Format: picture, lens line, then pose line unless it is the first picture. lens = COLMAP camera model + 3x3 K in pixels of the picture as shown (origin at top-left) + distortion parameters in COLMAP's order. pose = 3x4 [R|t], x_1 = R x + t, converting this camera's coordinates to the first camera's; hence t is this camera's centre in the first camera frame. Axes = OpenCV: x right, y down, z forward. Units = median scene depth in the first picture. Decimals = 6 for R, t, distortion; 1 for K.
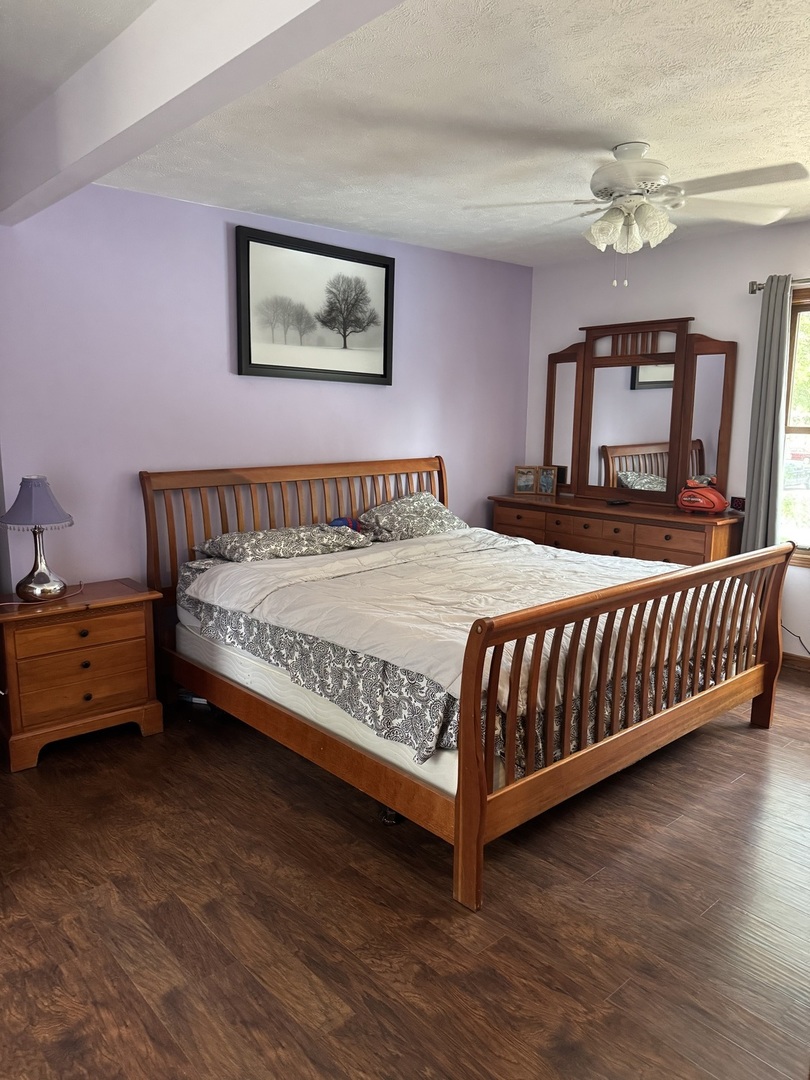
lens RADIAL K [[737.4, 0, 401.8], [0, 737.4, 544.9], [0, 0, 1]] dist [0.171756, -0.256033]
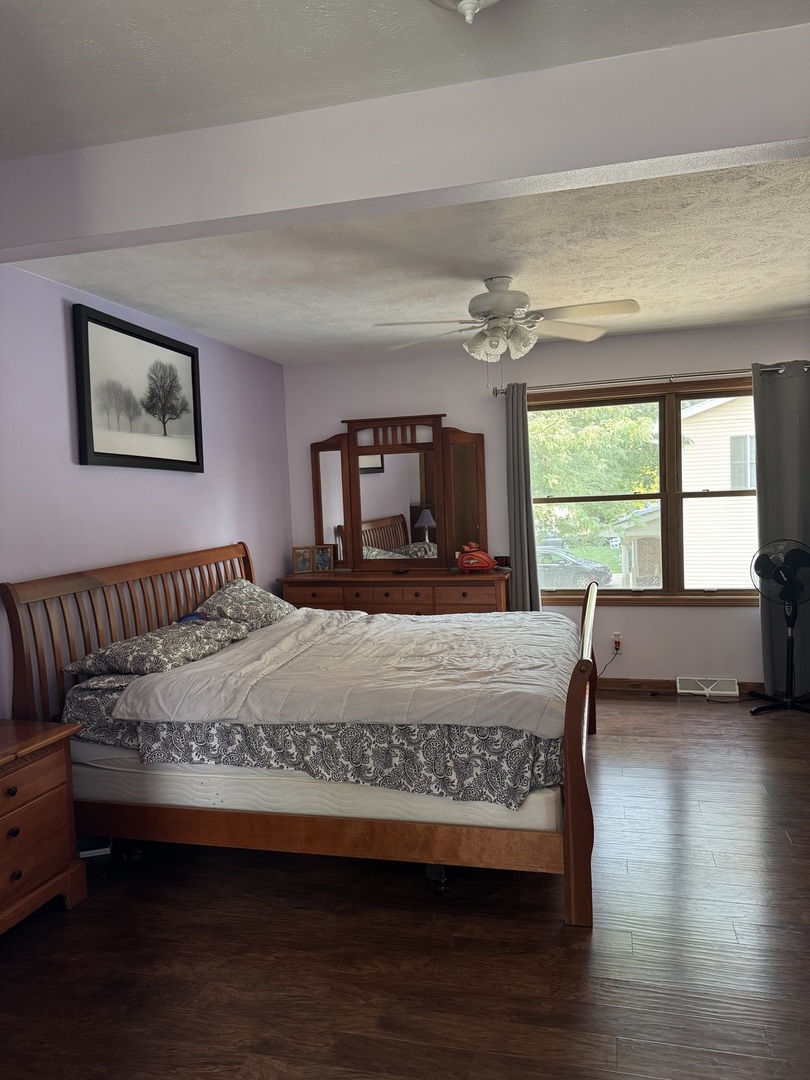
lens RADIAL K [[737.4, 0, 401.8], [0, 737.4, 544.9], [0, 0, 1]] dist [0.171756, -0.256033]
pose [[0.836598, -0.079034, 0.542087, -0.388414], [0.141579, 0.987114, -0.074580, -0.015683], [-0.529207, 0.139142, 0.837006, 0.075362]]
